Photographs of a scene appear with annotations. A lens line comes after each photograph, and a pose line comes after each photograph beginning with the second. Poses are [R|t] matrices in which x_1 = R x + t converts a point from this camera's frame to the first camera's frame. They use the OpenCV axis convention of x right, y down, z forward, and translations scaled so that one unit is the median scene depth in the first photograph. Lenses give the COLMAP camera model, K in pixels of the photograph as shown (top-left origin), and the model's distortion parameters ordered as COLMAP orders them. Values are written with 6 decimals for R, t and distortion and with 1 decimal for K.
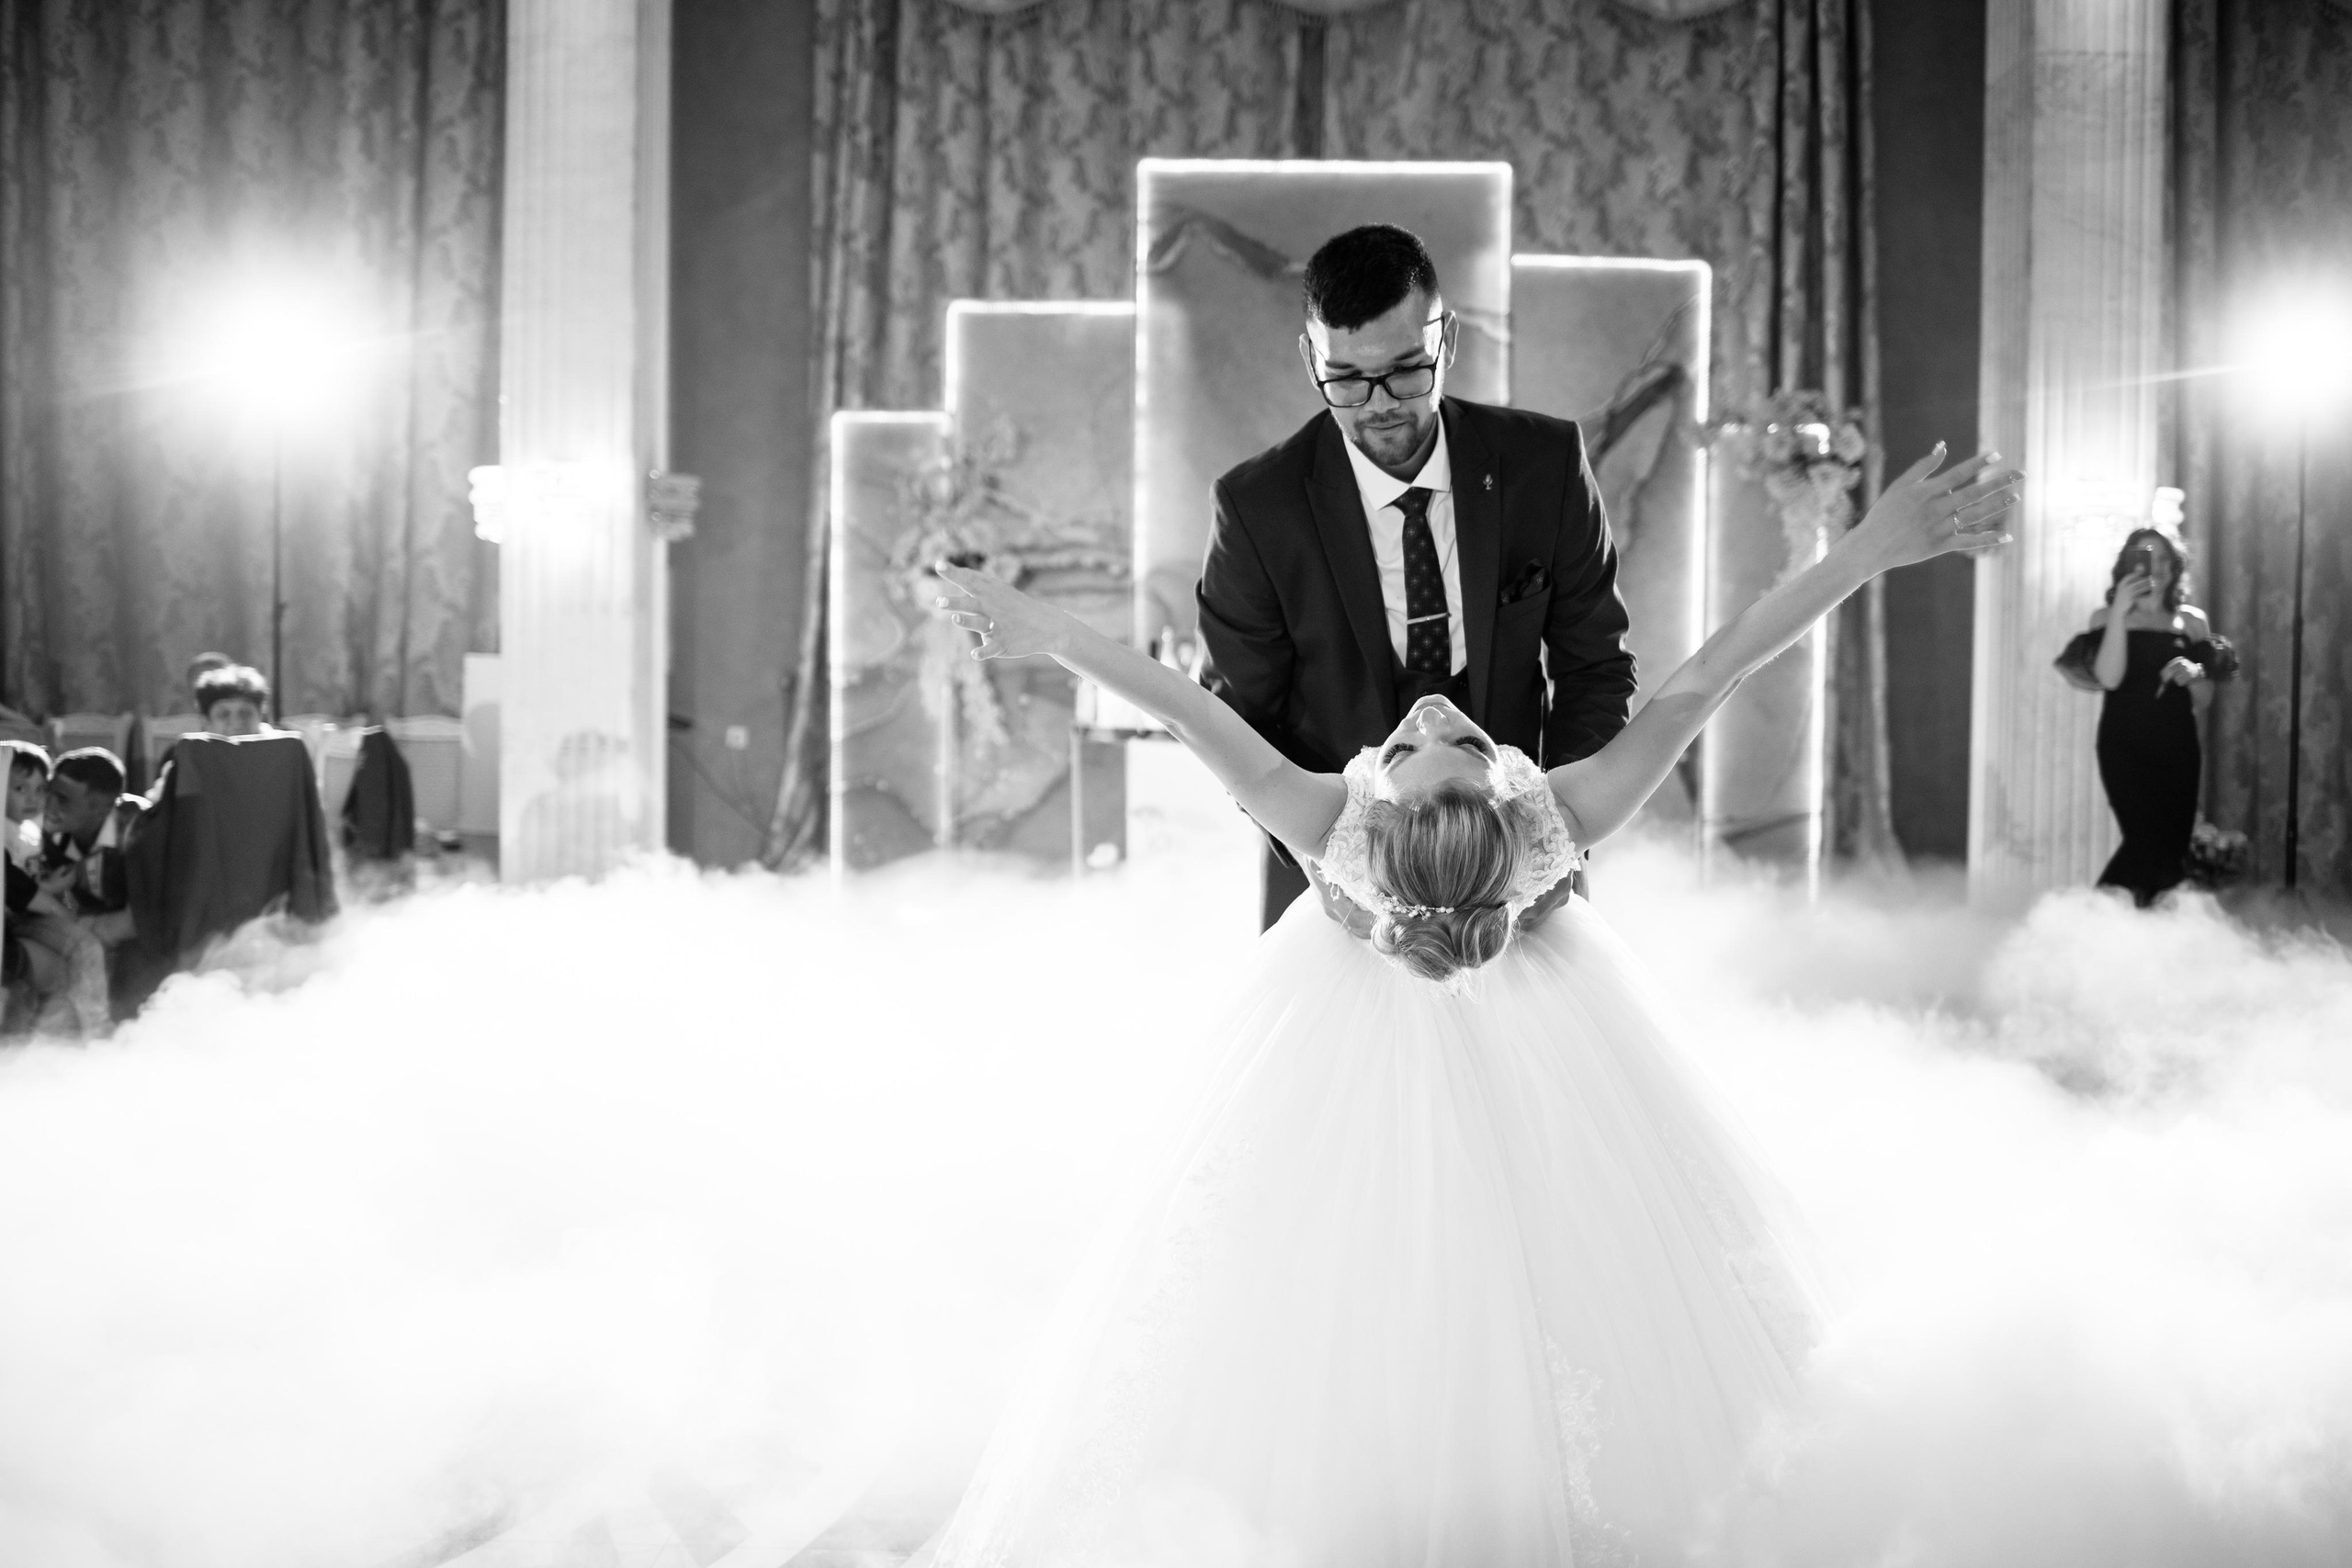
lens RADIAL K [[2275.2, 0, 1149.4], [0, 2275.2, 764.5], [0, 0, 1]] dist [-0.037667, 0.000000]
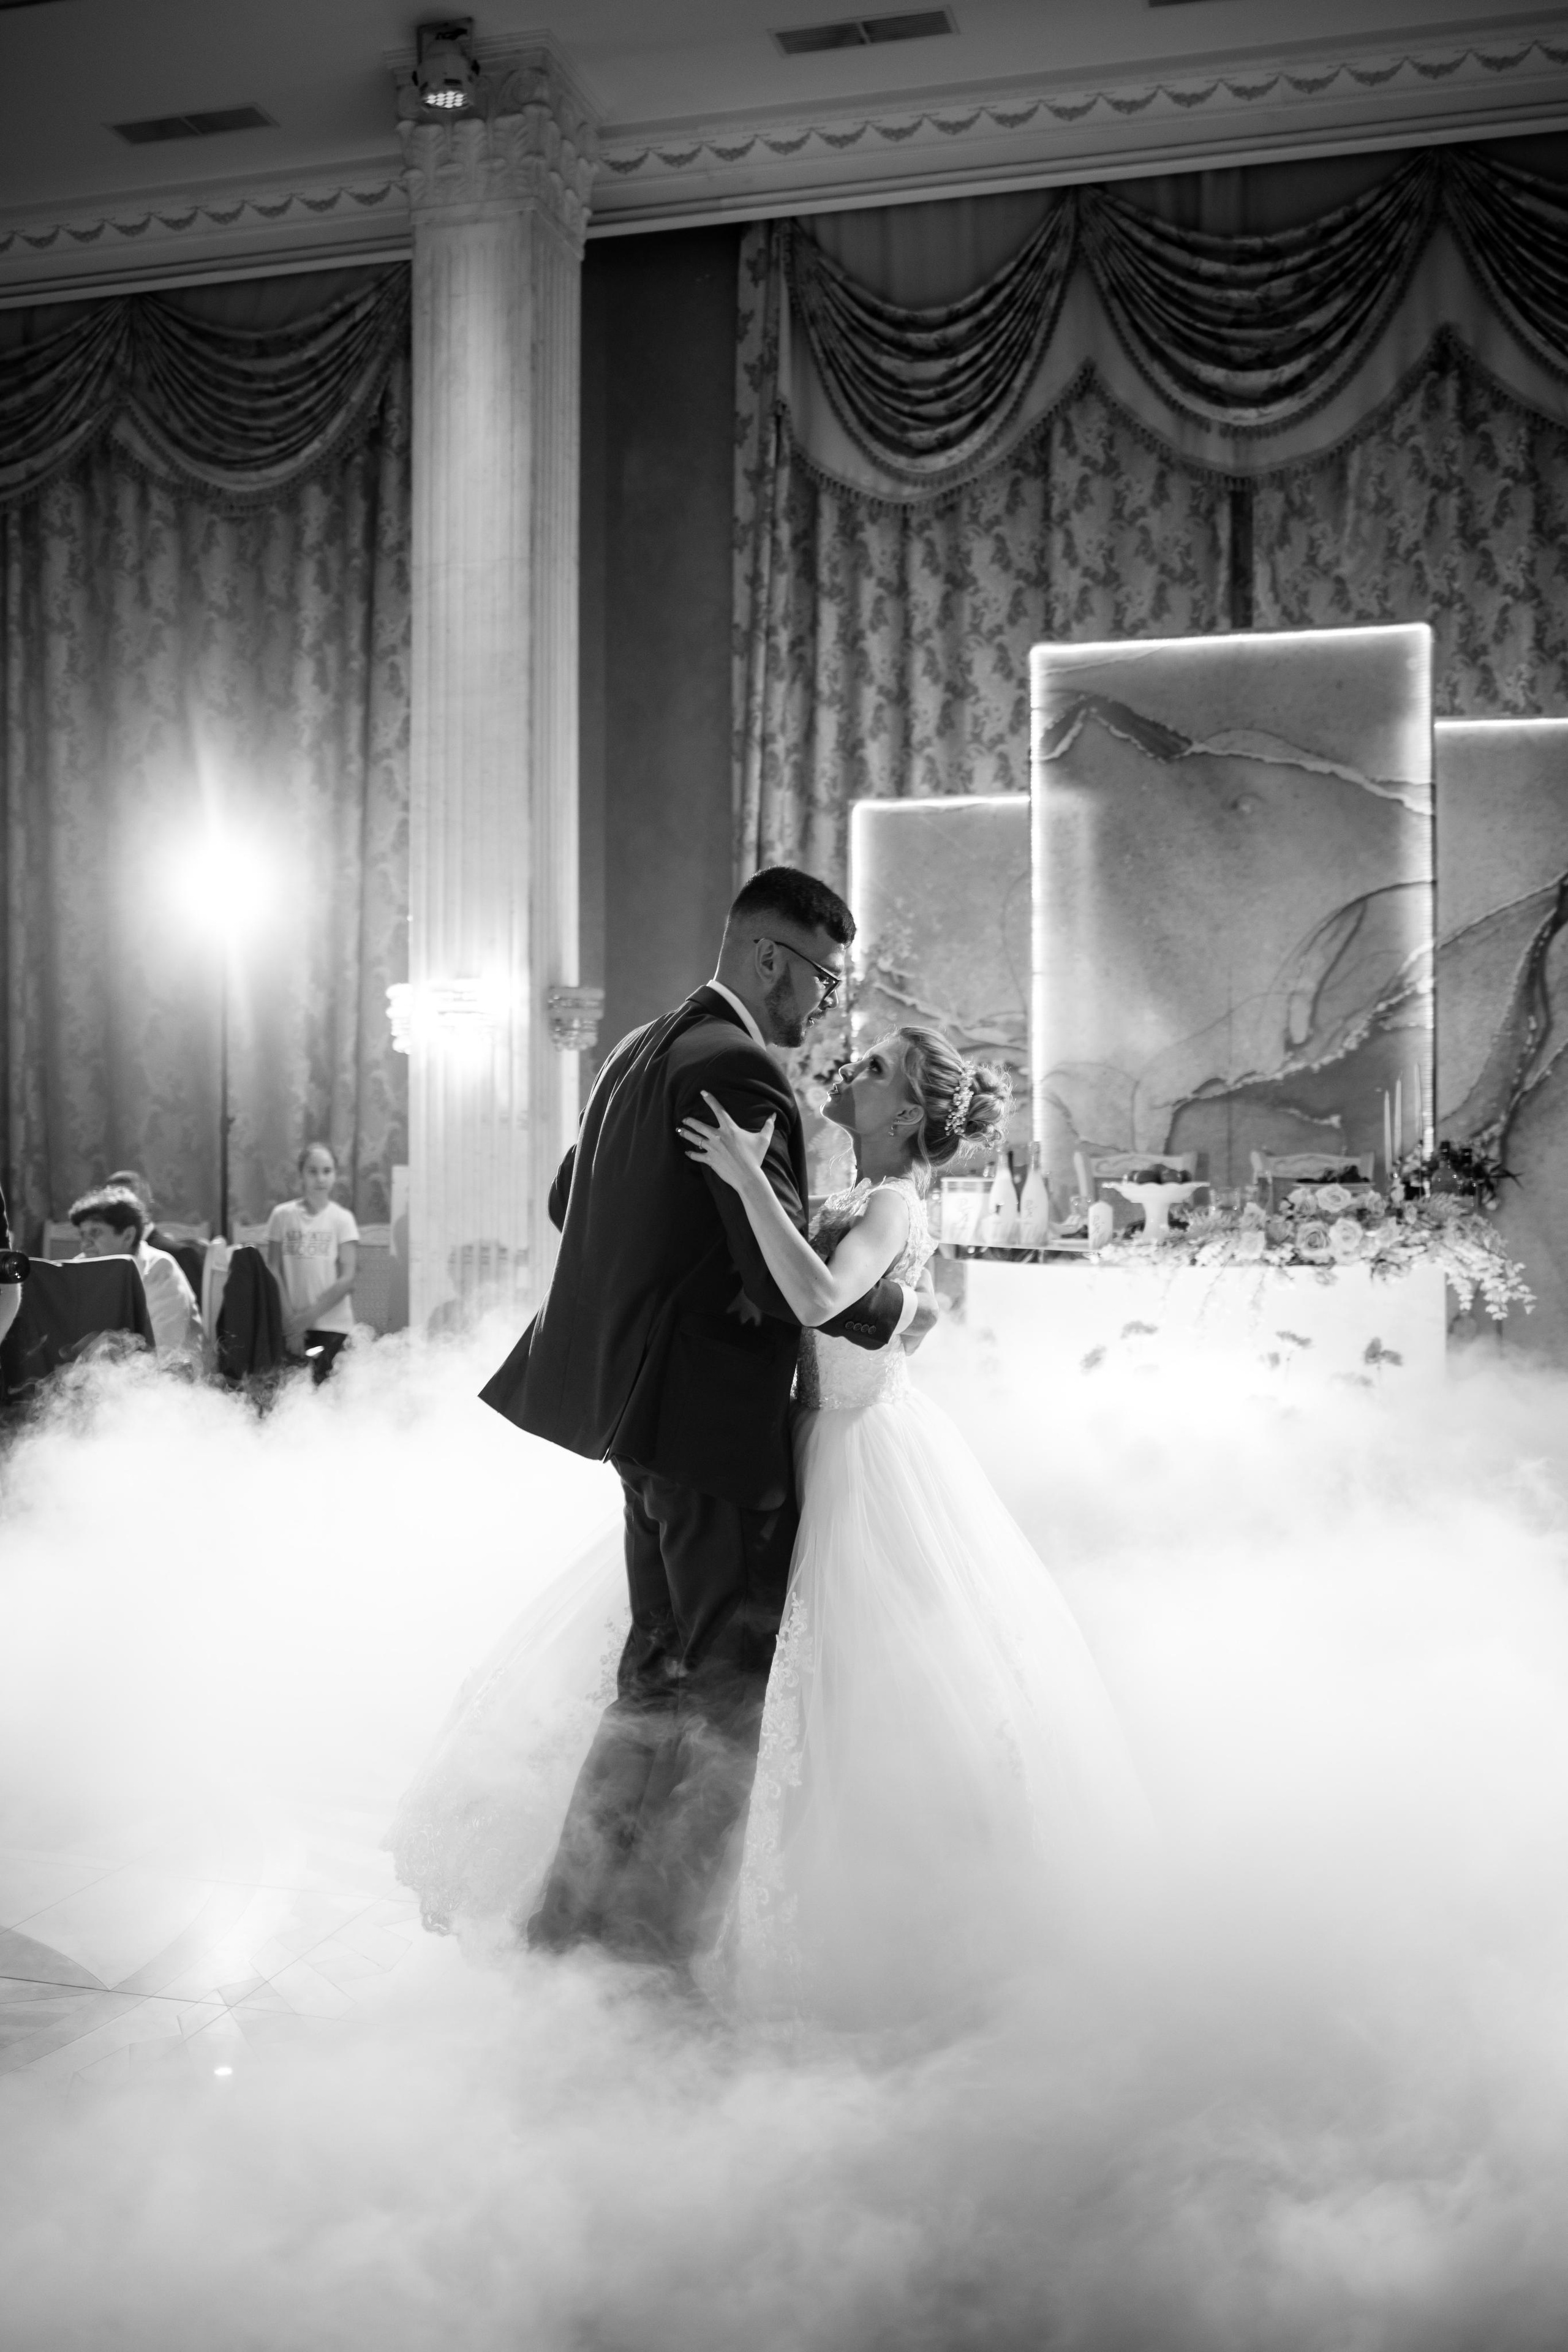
lens RADIAL K [[2275.4, 0, 760.3], [0, 2275.4, 1163.0], [0, 0, 1]] dist [-0.037667, 0.000000]
pose [[0.968299, -0.011327, -0.249539, 0.110527], [0.002704, 0.999388, -0.034870, -0.013027], [0.249781, 0.033090, 0.967737, 0.045323]]
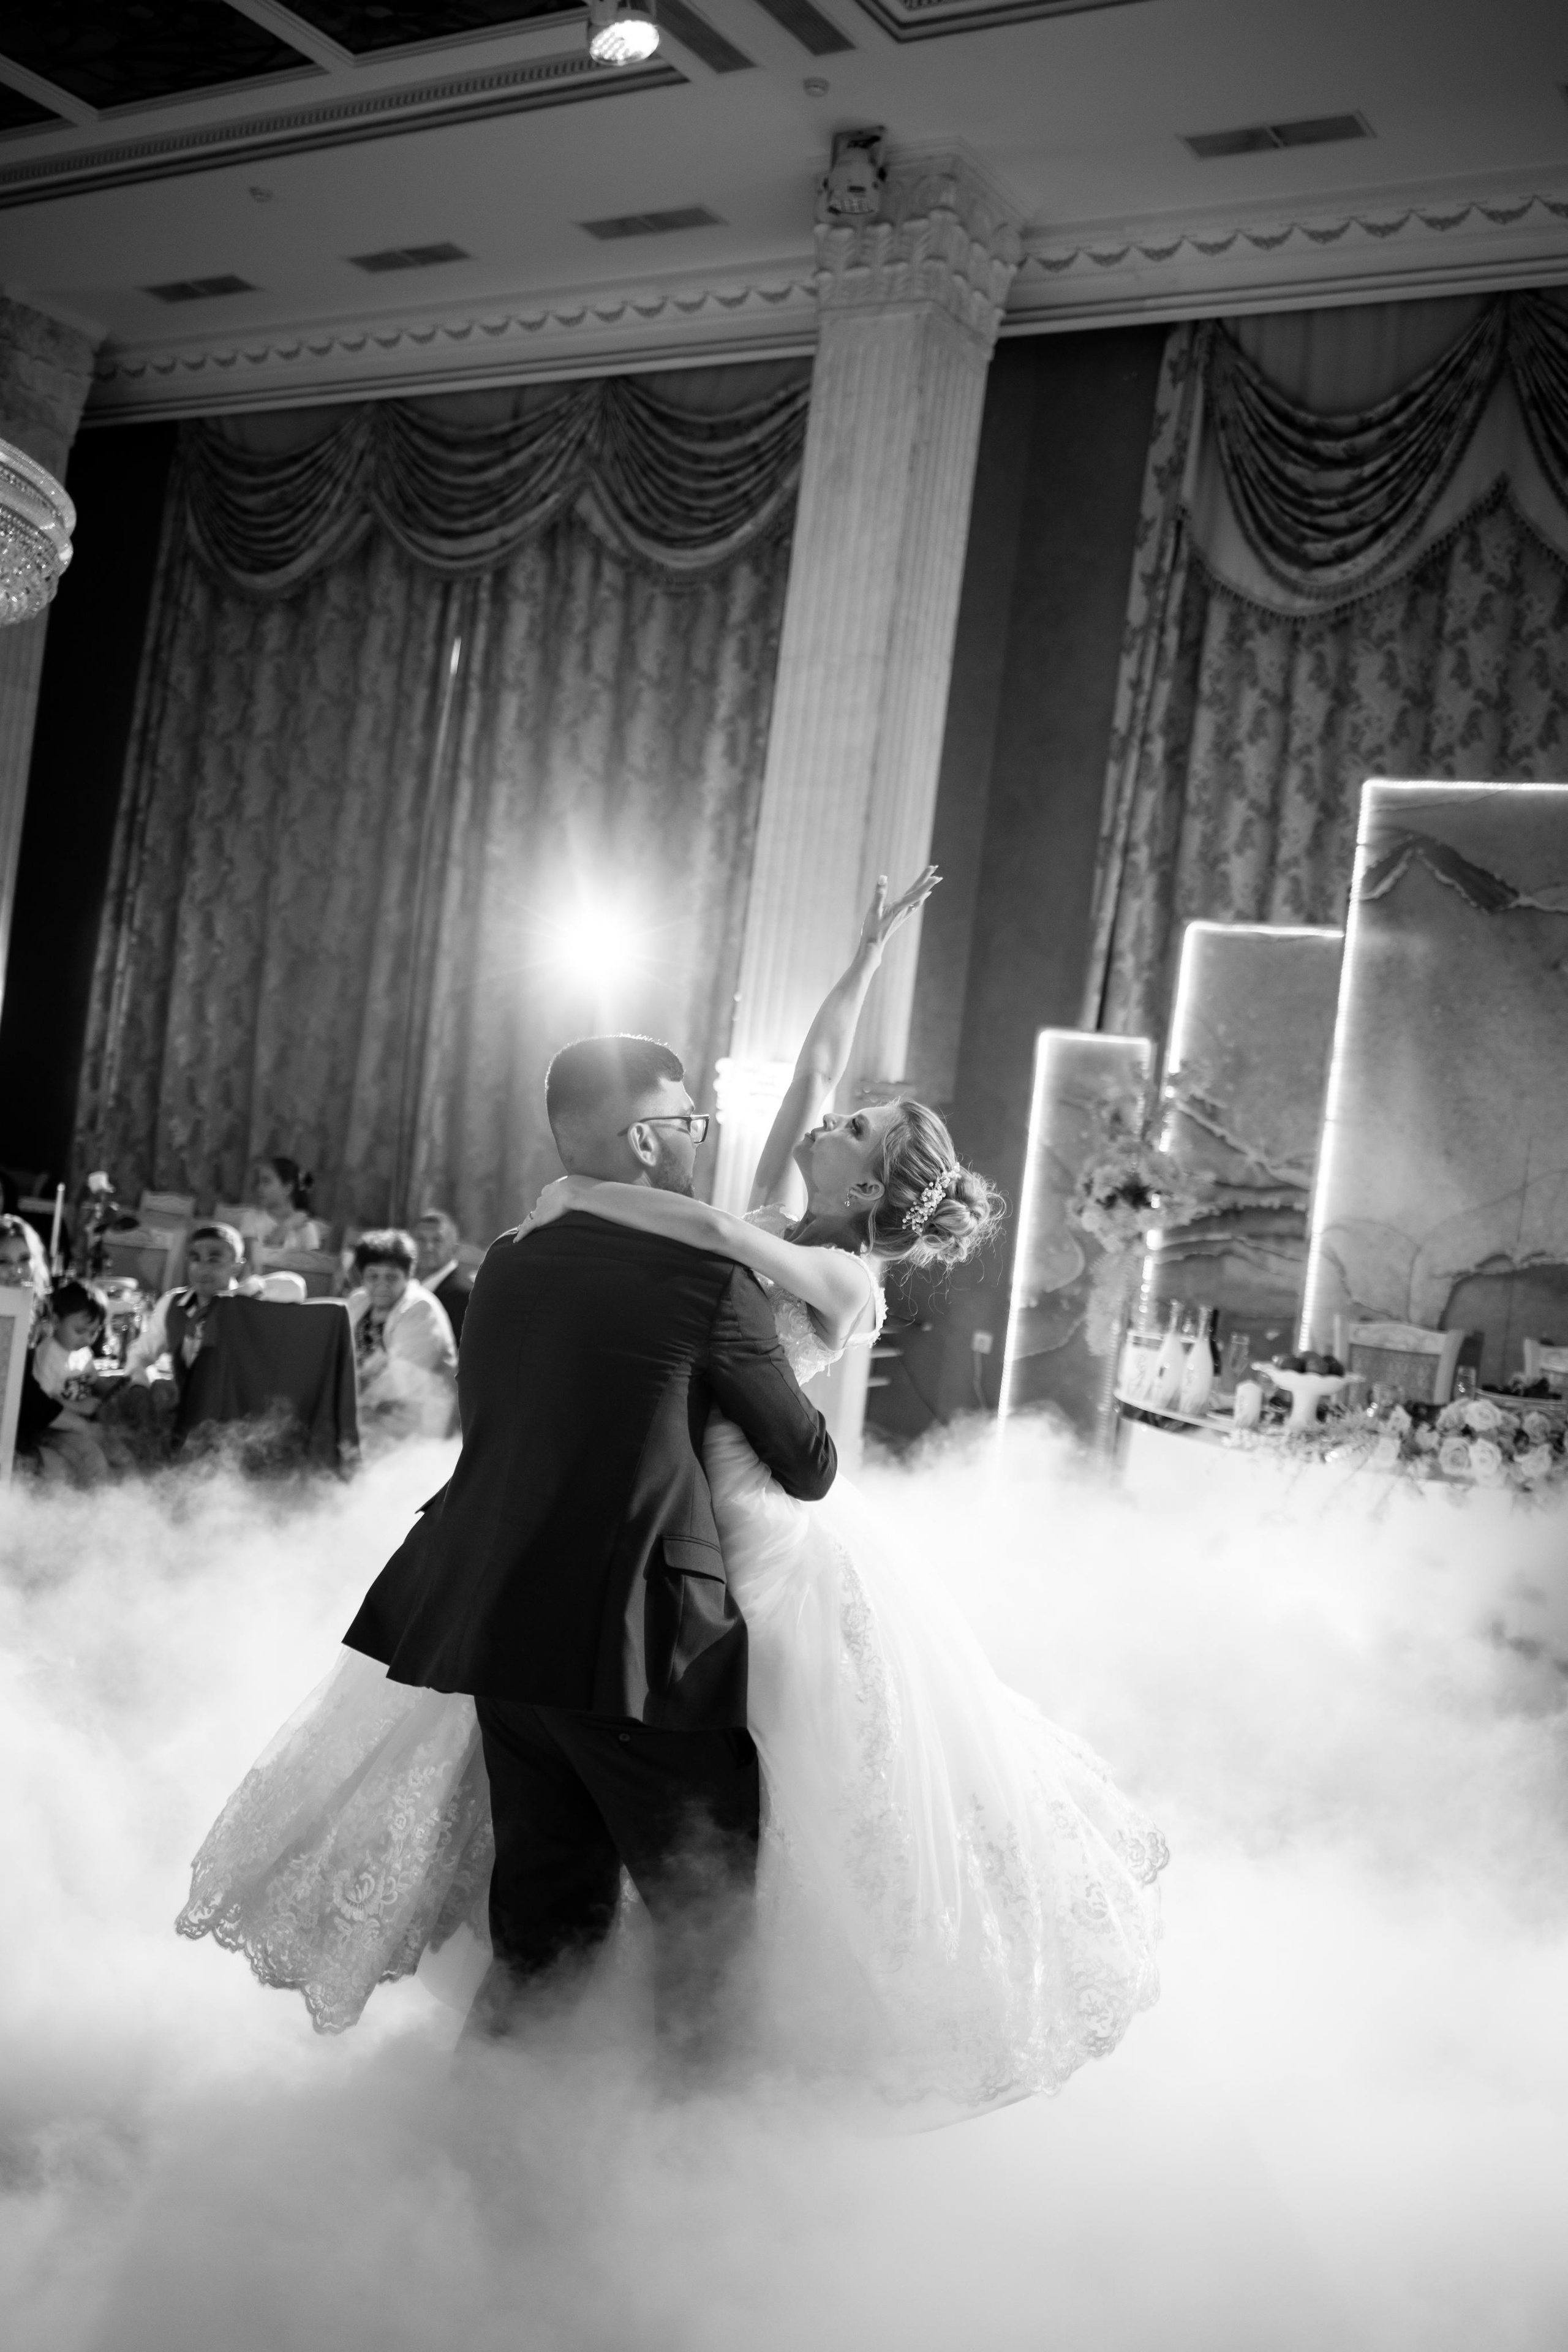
lens RADIAL K [[2275.4, 0, 794.8], [0, 2275.4, 1151.5], [0, 0, 1]] dist [-0.037667, 0.000000]
pose [[0.857155, 0.090095, -0.507118, 0.250655], [-0.124788, 0.991574, -0.034758, -0.051367], [0.499714, 0.093075, 0.861175, 0.101562]]
